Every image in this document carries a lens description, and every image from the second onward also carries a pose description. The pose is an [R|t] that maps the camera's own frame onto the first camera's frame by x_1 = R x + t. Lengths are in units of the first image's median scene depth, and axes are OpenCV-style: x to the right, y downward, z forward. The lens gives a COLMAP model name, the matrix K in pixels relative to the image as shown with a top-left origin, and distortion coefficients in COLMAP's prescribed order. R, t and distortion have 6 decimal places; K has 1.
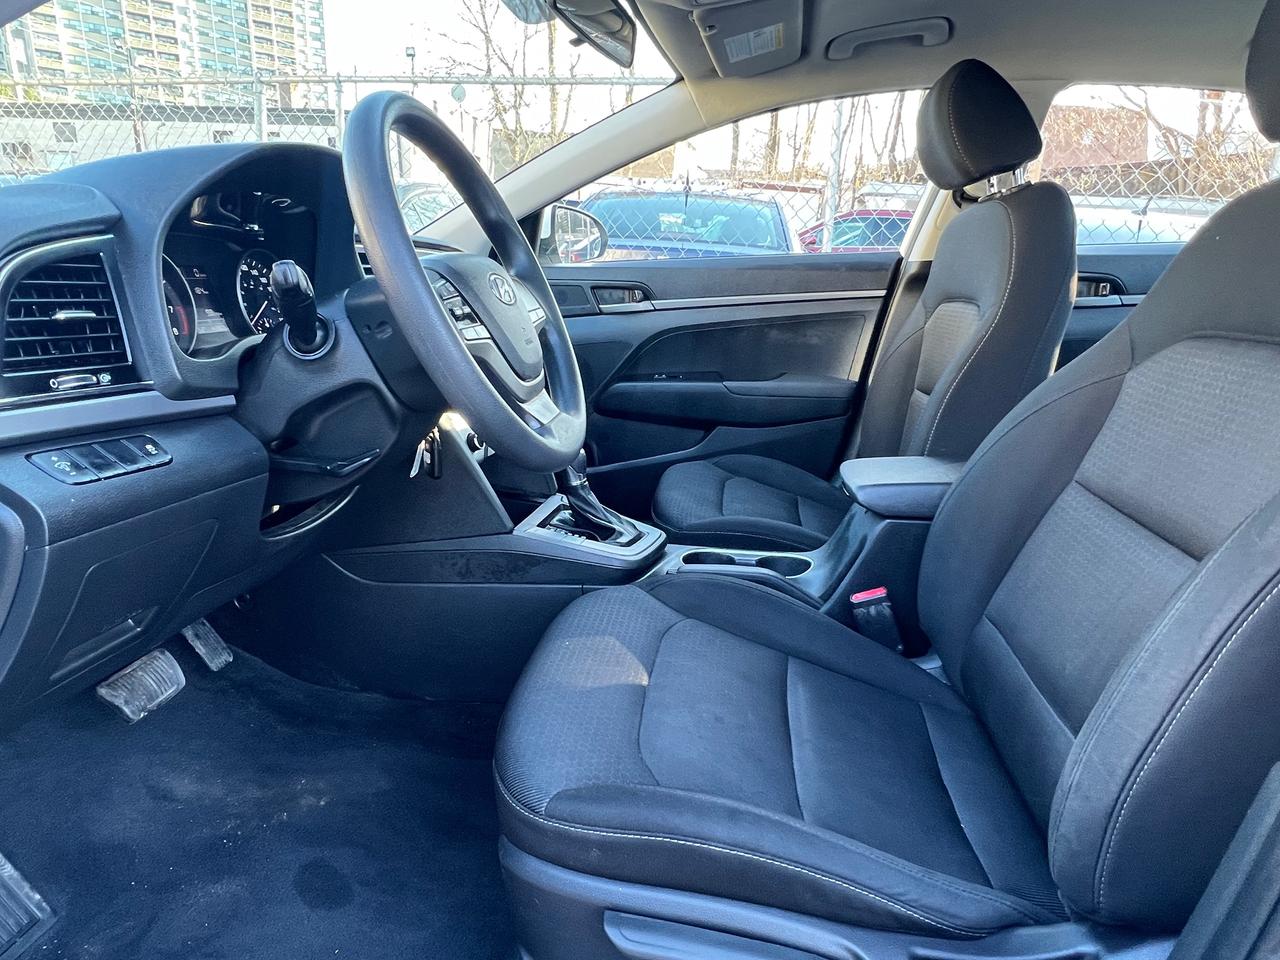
lens RADIAL K [[751.9, 0, 640.0], [0, 751.9, 480.0], [0, 0, 1]] dist [0.001100, 0.001187]
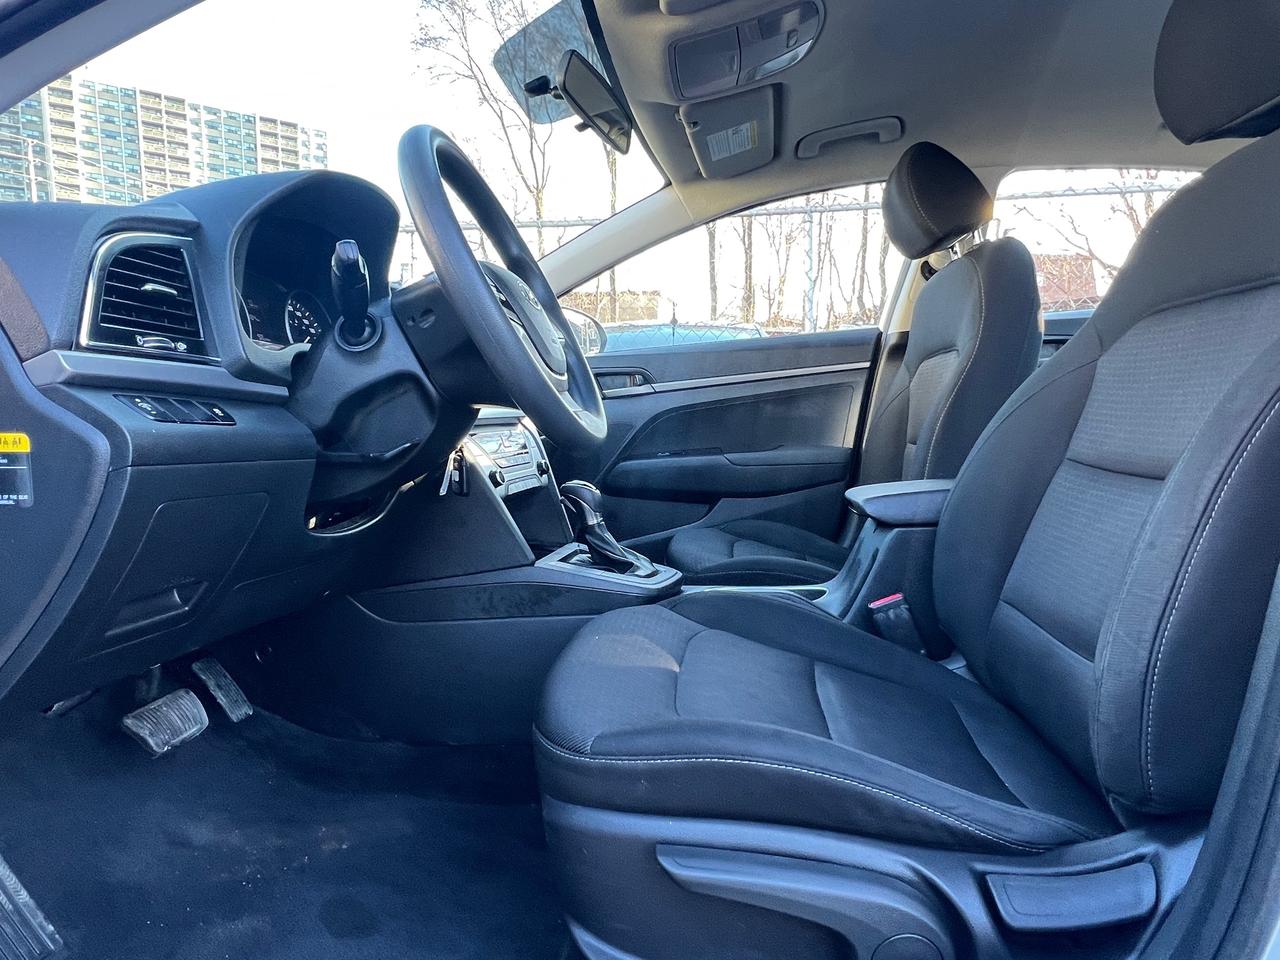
lens RADIAL K [[748.5, 0, 645.3], [0, 748.5, 478.7], [0, 0, 1]] dist [0.000683, 0.002381]
pose [[0.998676, -0.049171, 0.015135, -0.028871], [0.051121, 0.981503, -0.184497, 0.155521], [-0.005784, 0.185026, 0.982717, -0.027737]]
